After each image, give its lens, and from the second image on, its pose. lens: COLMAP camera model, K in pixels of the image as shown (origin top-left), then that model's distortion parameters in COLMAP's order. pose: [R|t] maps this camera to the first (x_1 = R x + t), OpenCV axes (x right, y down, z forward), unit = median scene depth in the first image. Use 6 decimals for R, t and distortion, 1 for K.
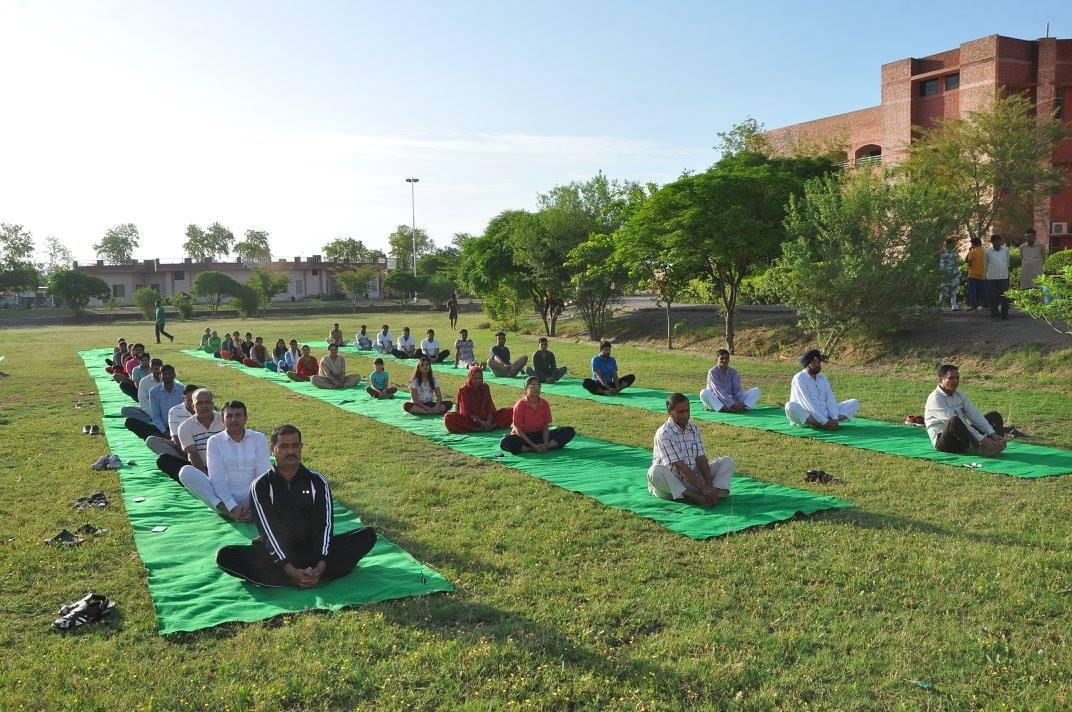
lens RADIAL K [[968.5, 0, 536.0], [0, 968.5, 356.0], [0, 0, 1]] dist [-0.112138, 0.199621]
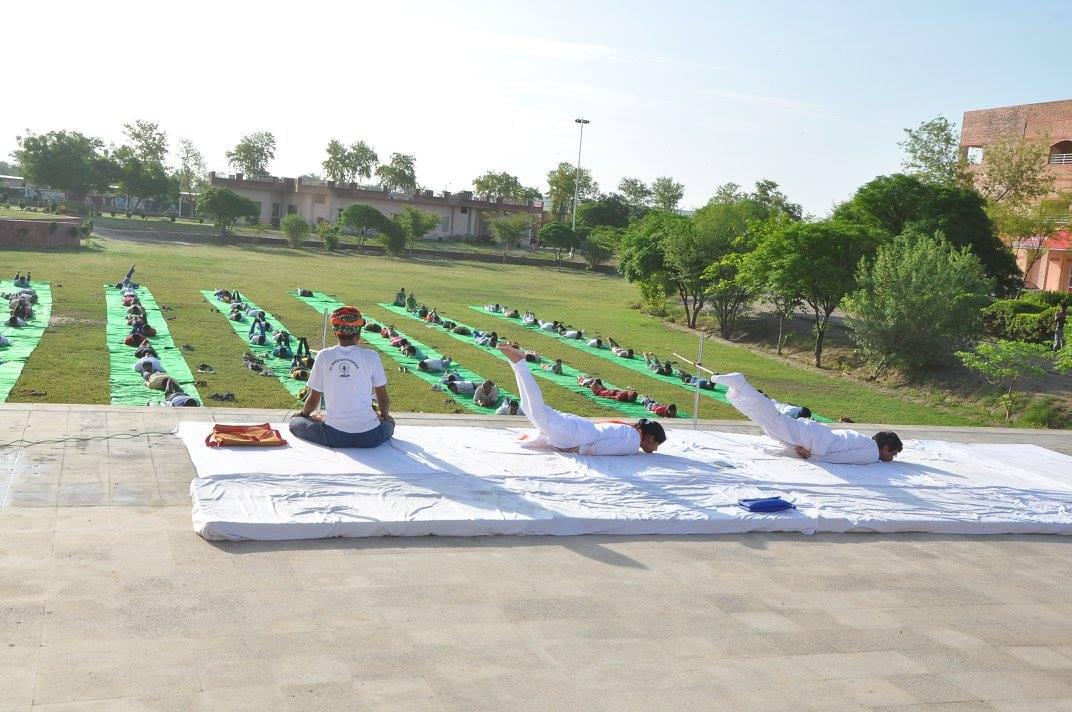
lens RADIAL K [[1234.5, 0, 536.0], [0, 1234.5, 356.0], [0, 0, 1]] dist [-0.022846, 0.432718]
pose [[0.983257, 0.121165, -0.136109, 0.011755], [-0.116253, 0.992266, 0.043504, -0.008928], [0.140327, -0.026952, 0.989738, -0.142894]]
